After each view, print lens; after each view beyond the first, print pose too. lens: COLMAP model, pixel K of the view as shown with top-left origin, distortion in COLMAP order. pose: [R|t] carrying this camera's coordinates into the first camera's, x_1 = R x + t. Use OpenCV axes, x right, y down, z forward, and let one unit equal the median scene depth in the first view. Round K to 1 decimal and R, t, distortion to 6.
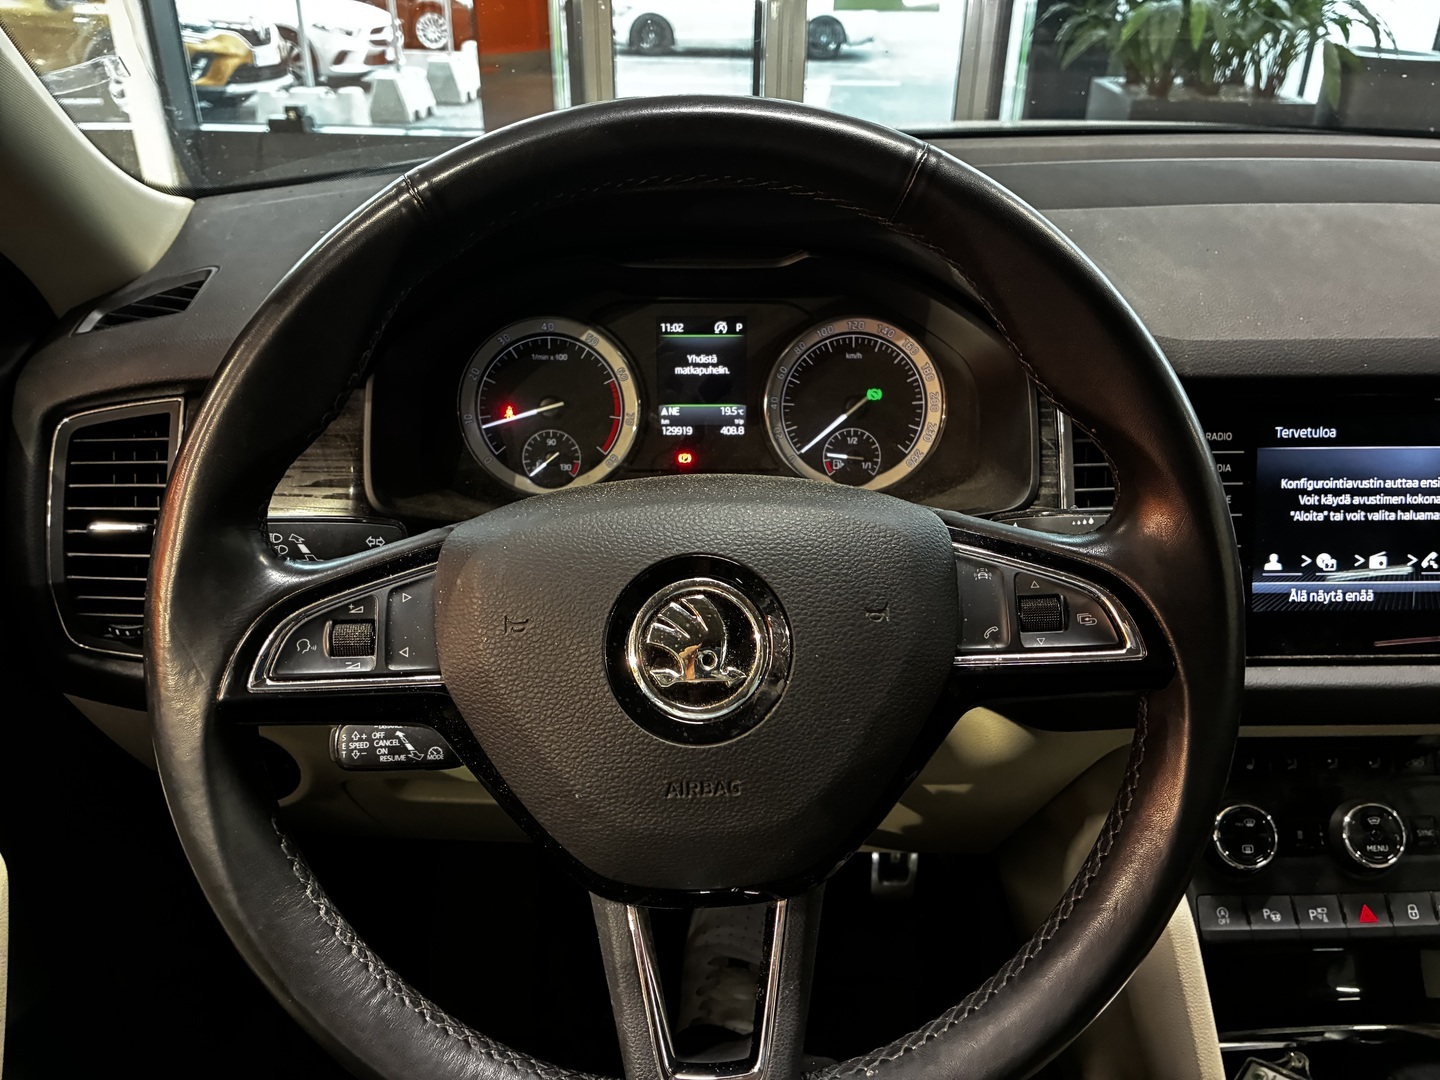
lens RADIAL K [[1087.9, 0, 707.6], [0, 1087.9, 543.5], [0, 0, 1]] dist [0.059690, -0.055836]
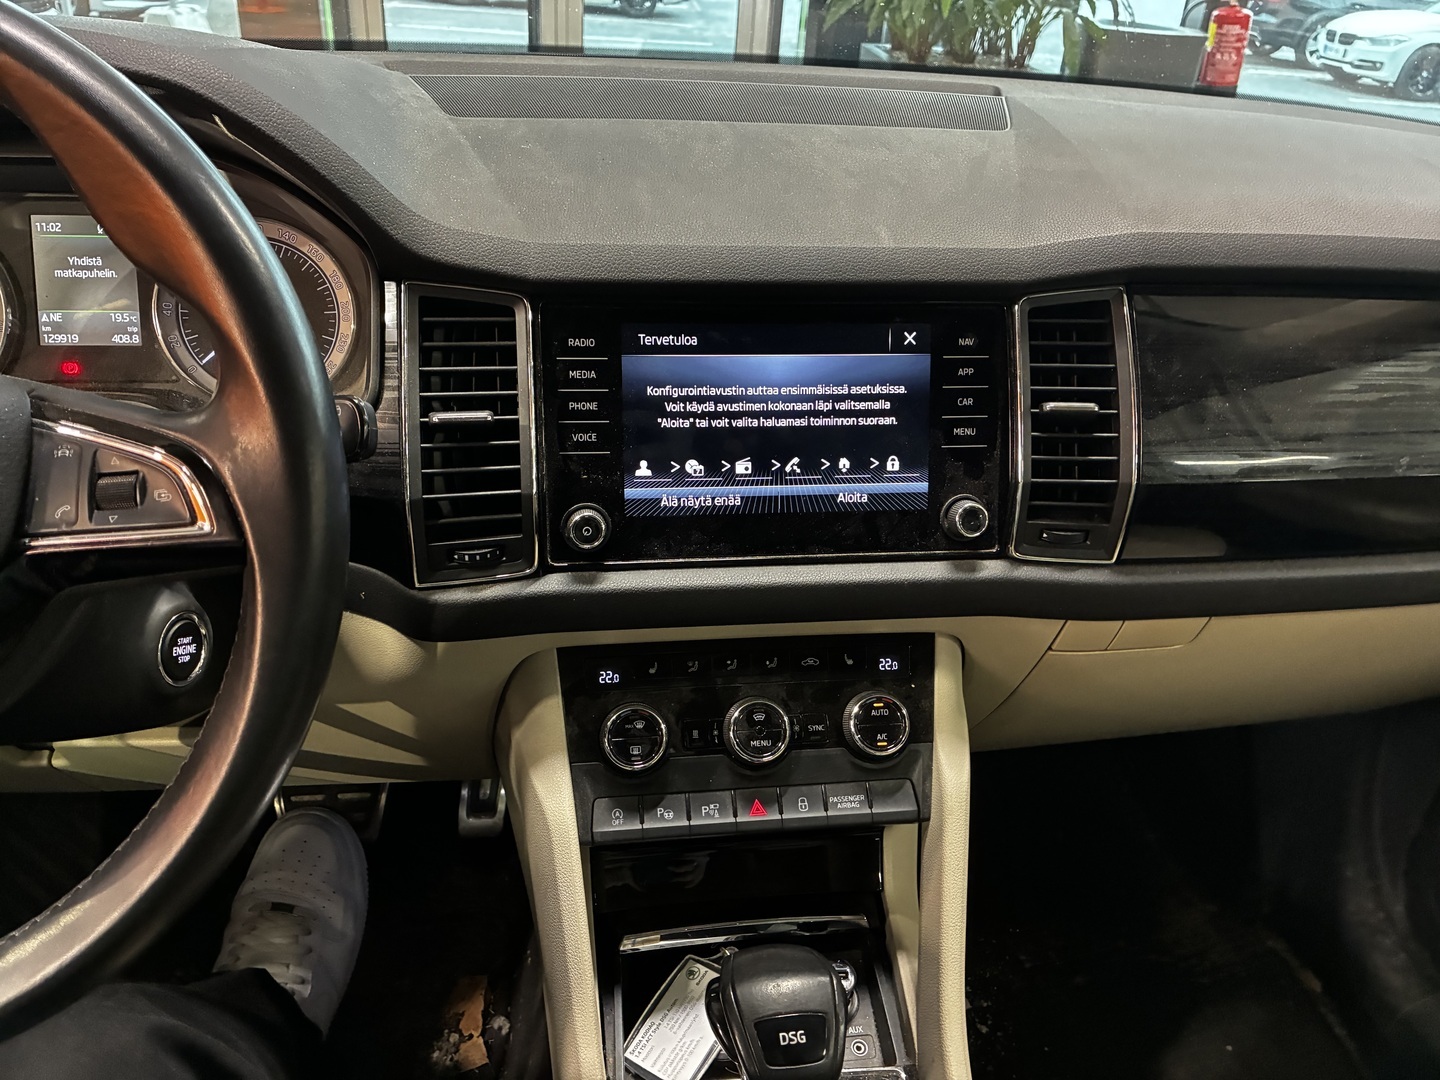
lens RADIAL K [[1087.9, 0, 708.2], [0, 1087.9, 538.9], [0, 0, 1]] dist [0.059690, -0.055836]
pose [[0.992037, -0.017493, 0.124727, 0.445966], [0.014389, 0.999565, 0.025746, 0.057133], [-0.125124, -0.023746, 0.991857, -0.010695]]
